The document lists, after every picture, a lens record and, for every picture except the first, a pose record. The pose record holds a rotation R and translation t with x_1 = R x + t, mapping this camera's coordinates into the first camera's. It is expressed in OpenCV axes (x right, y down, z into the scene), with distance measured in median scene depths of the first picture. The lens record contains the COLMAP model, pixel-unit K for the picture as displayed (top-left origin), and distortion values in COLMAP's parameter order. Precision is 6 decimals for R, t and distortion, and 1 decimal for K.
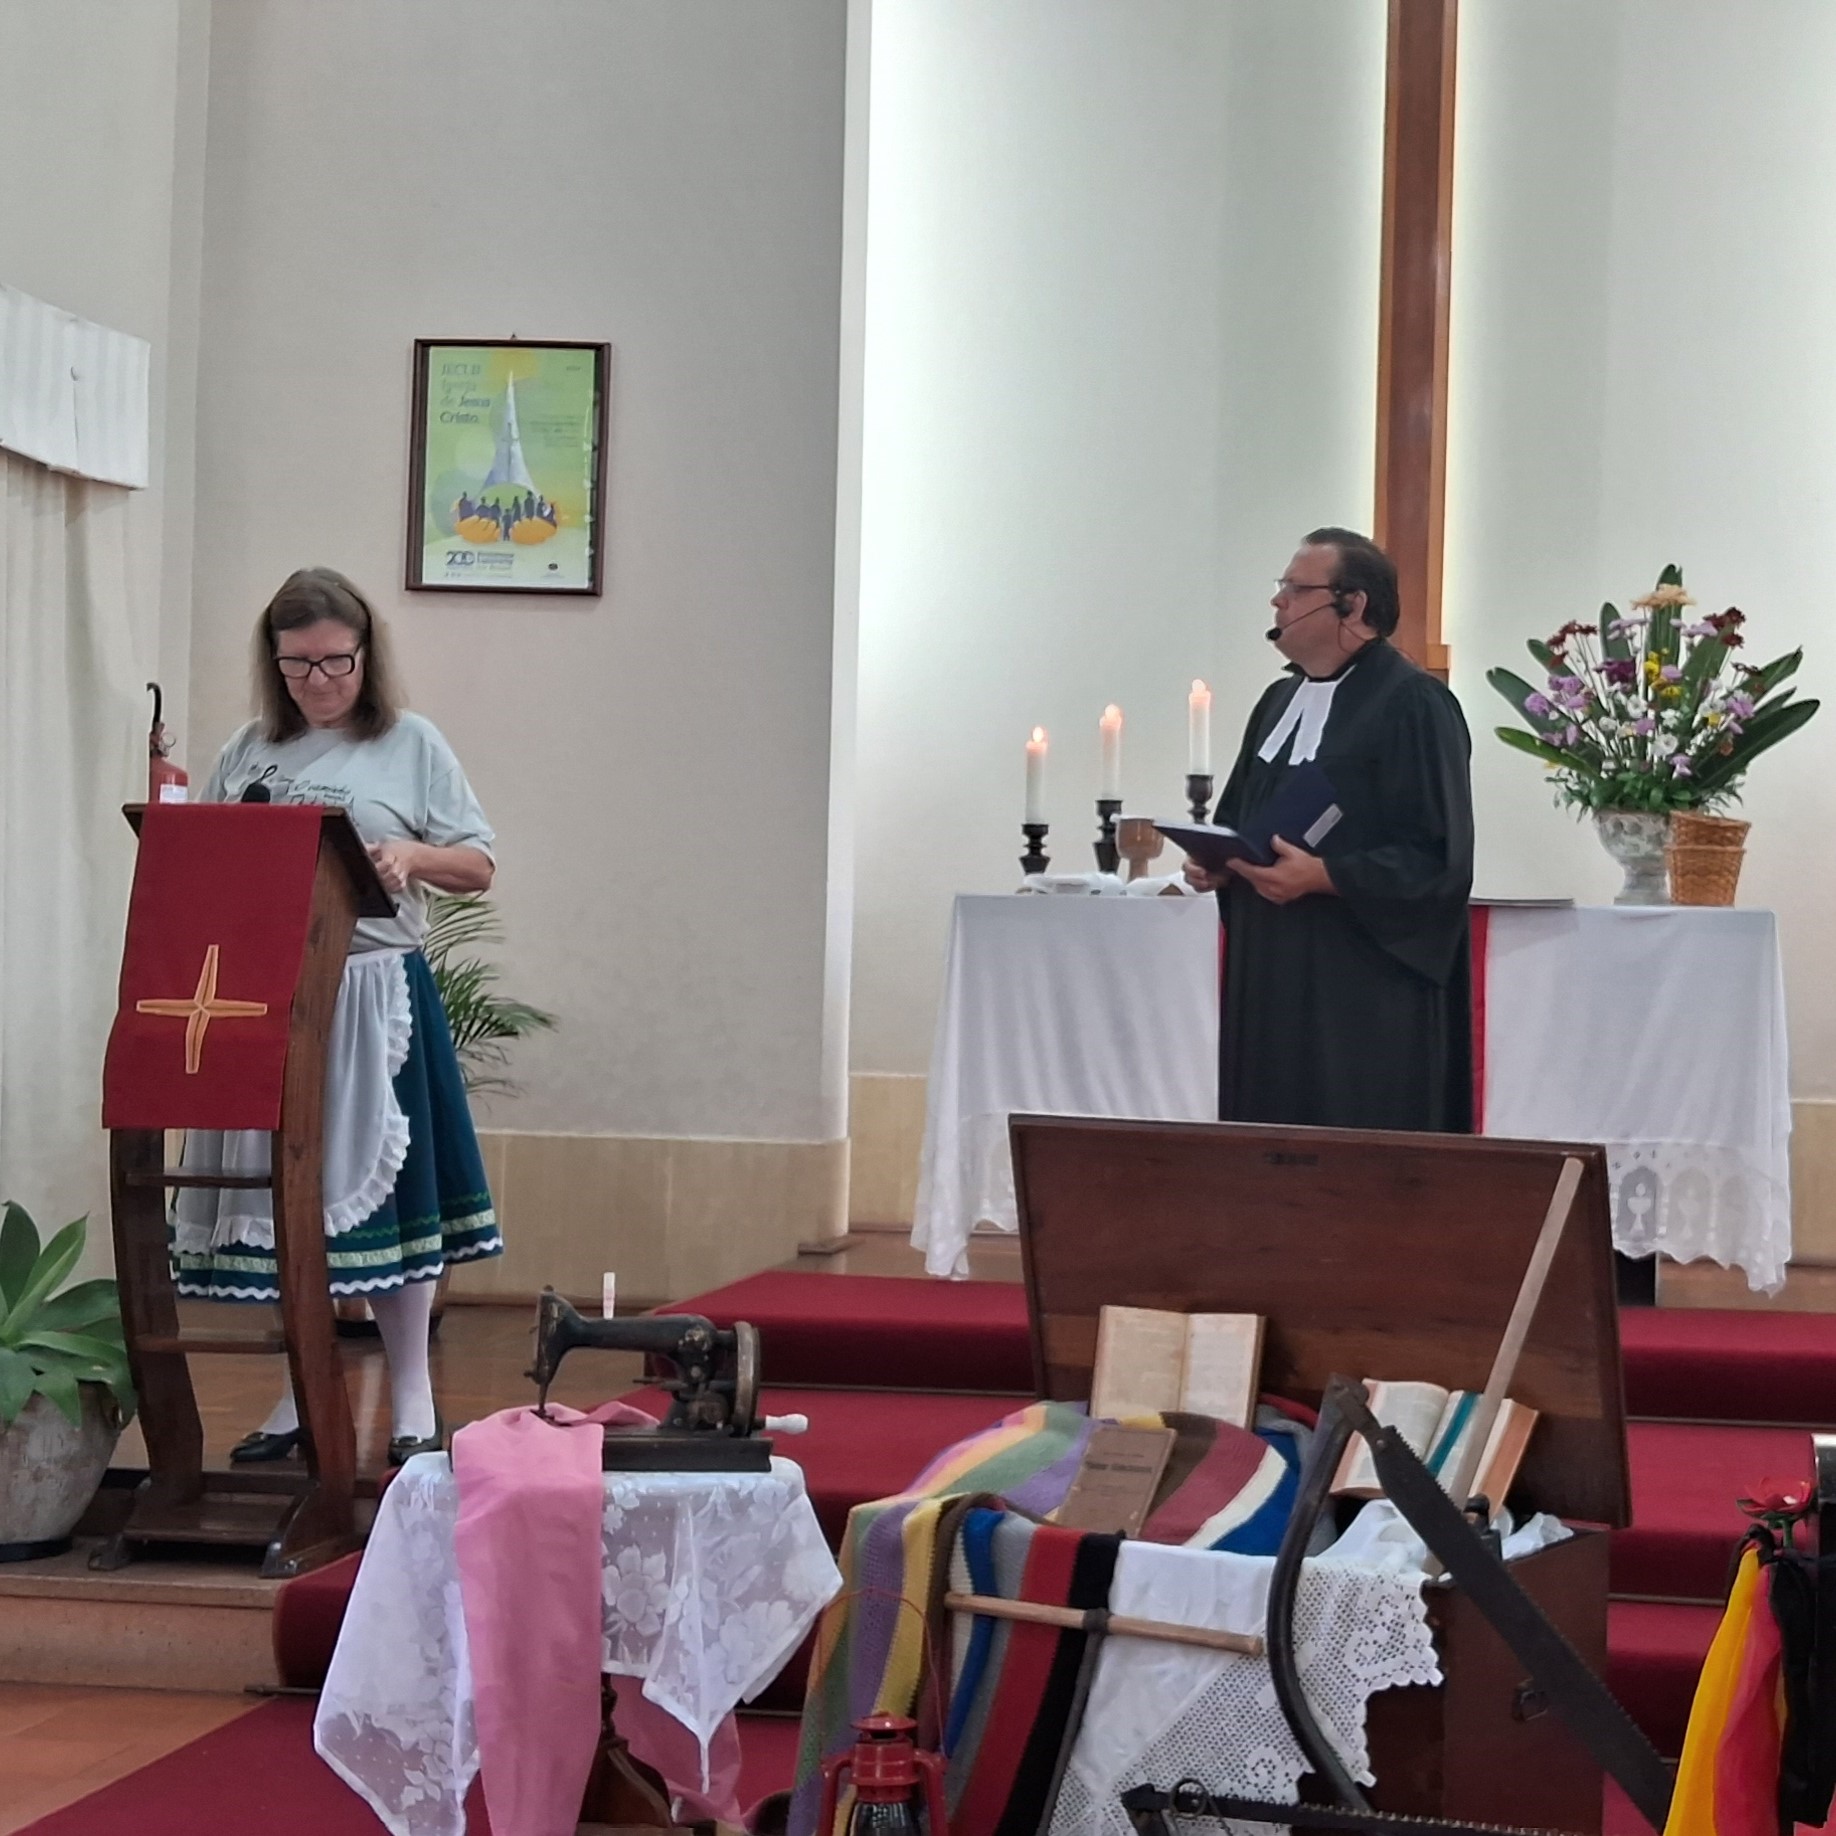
lens RADIAL K [[3205.4, 0, 1294.4], [0, 3205.4, 941.8], [0, 0, 1]] dist [0.068335, 0.000000]
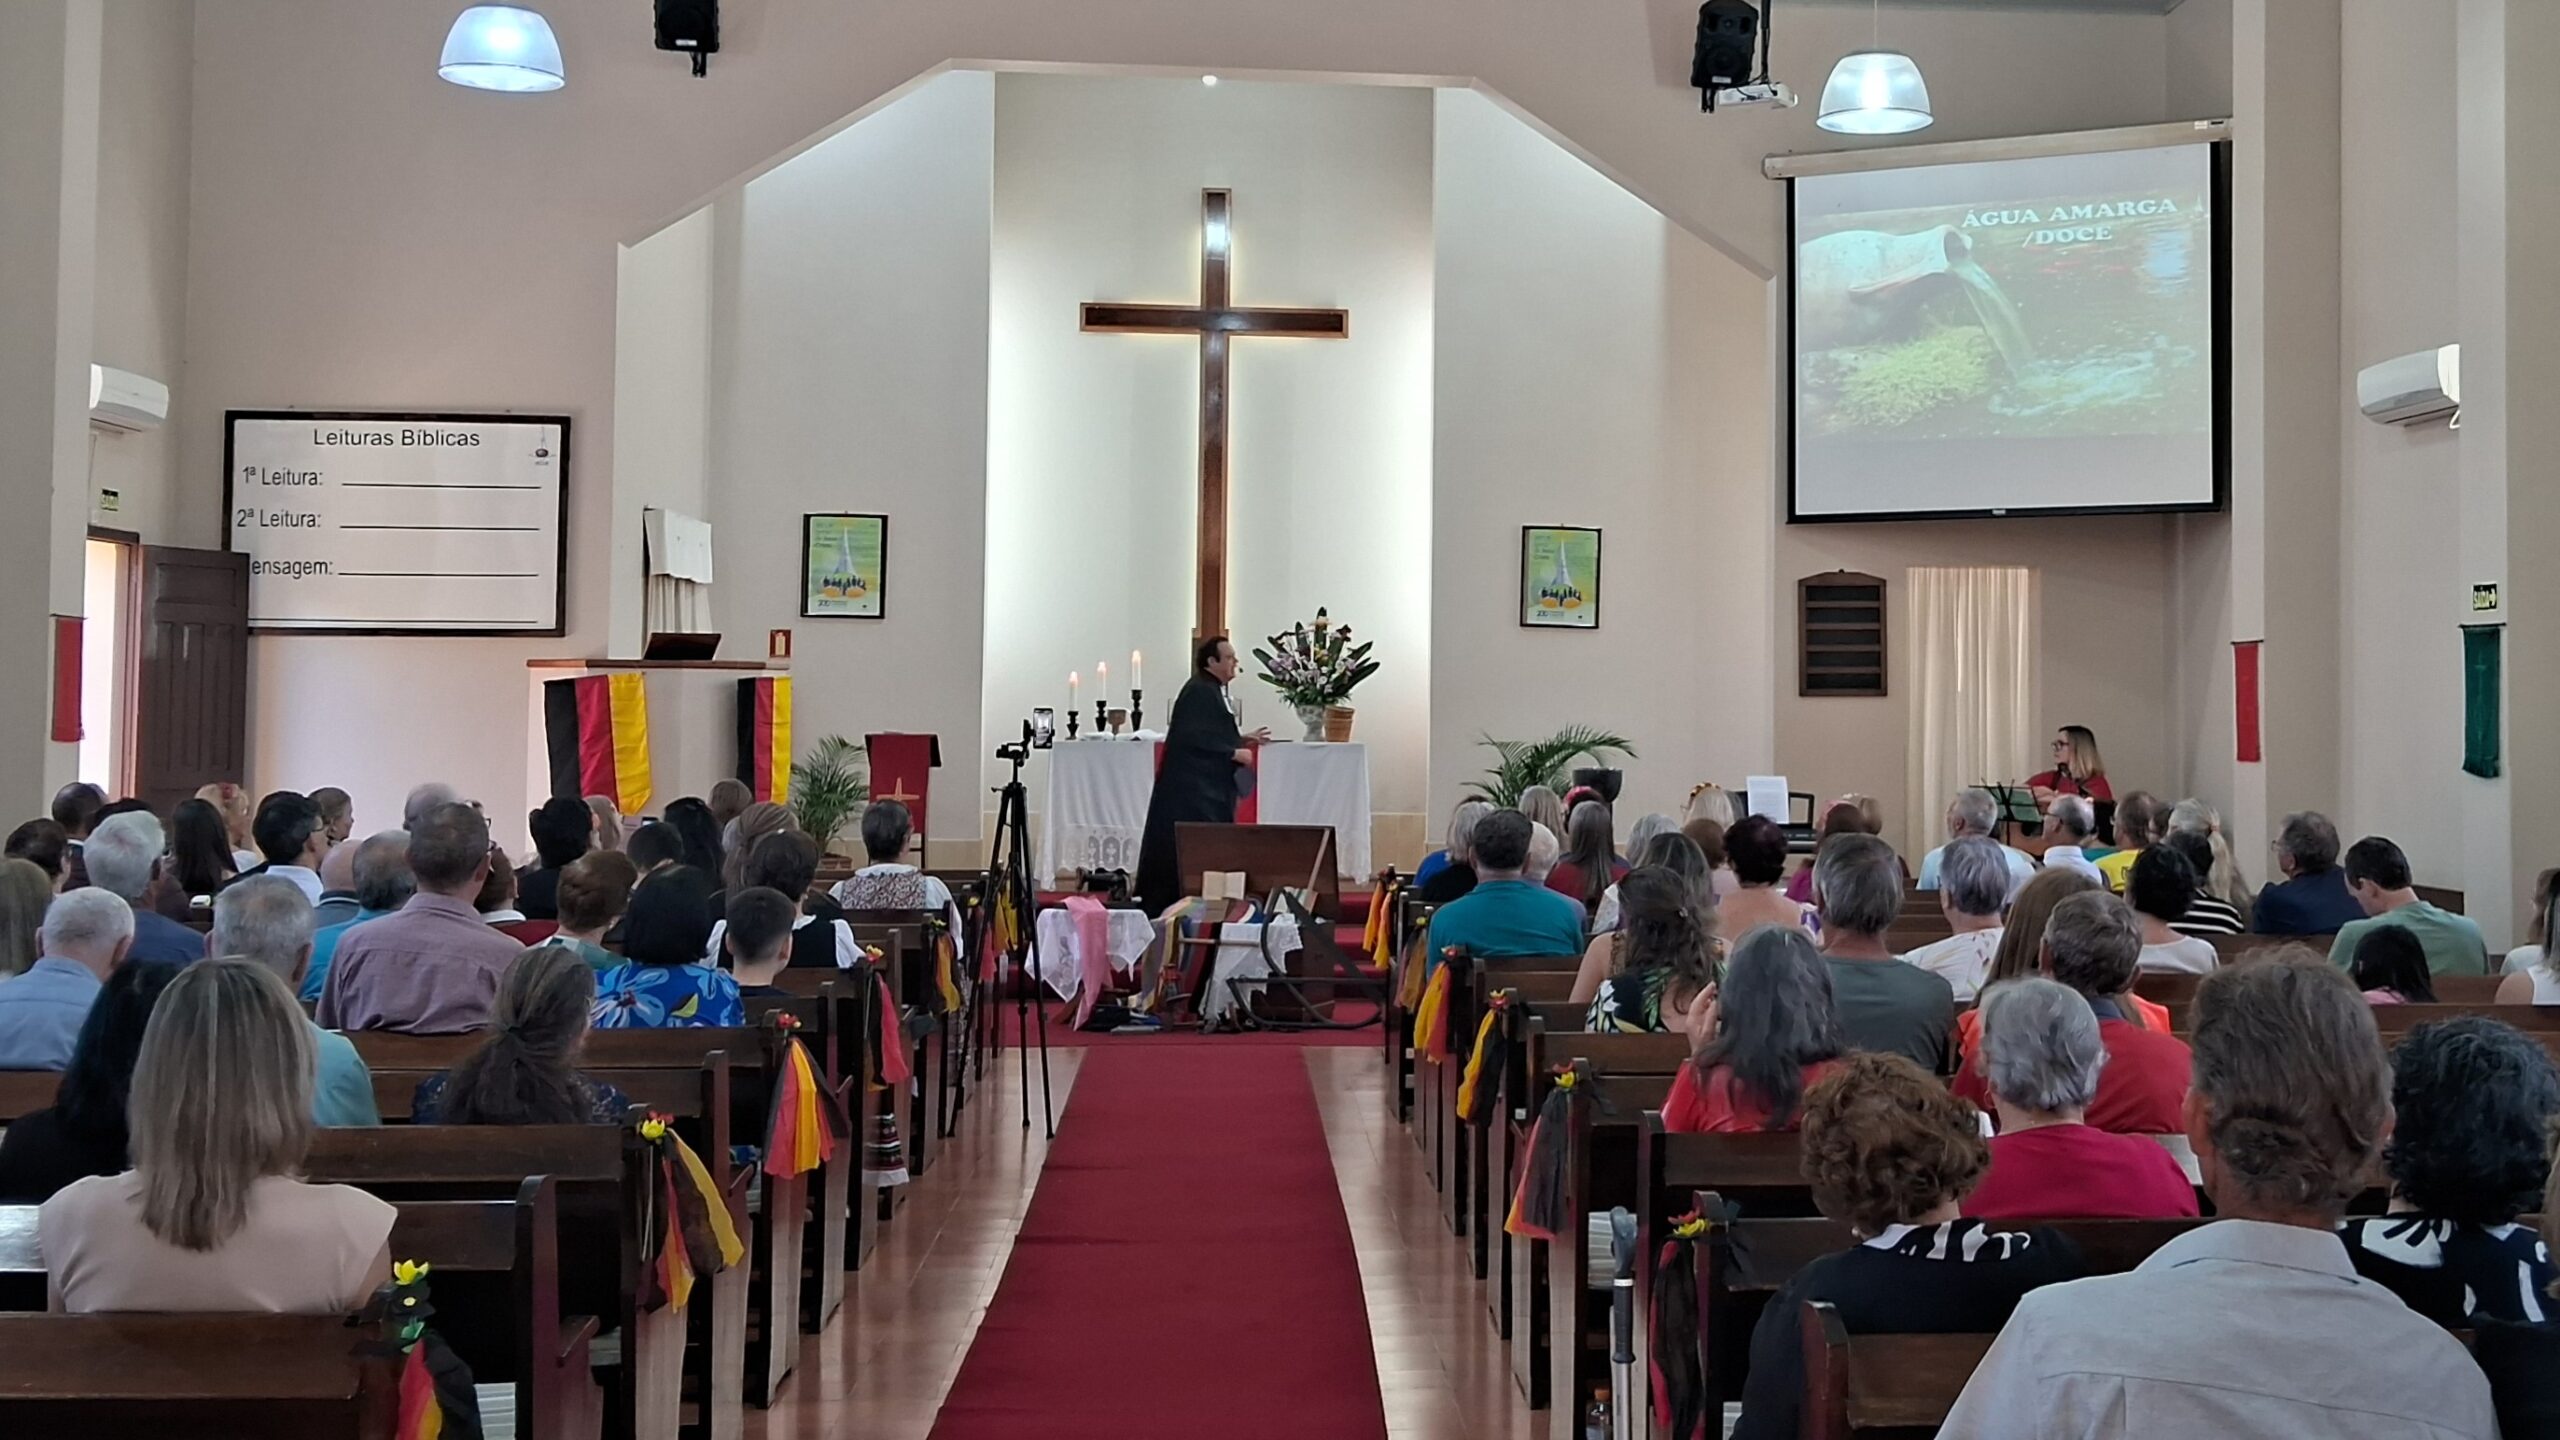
lens RADIAL K [[2985.9, 0, 1498.8], [0, 2985.9, 611.4], [0, 0, 1]] dist [0.080160, 0.000000]
pose [[0.978457, -0.006673, 0.206345, -0.254334], [0.010636, 0.999780, -0.018099, -0.073975], [-0.206179, 0.019903, 0.978312, -1.466338]]
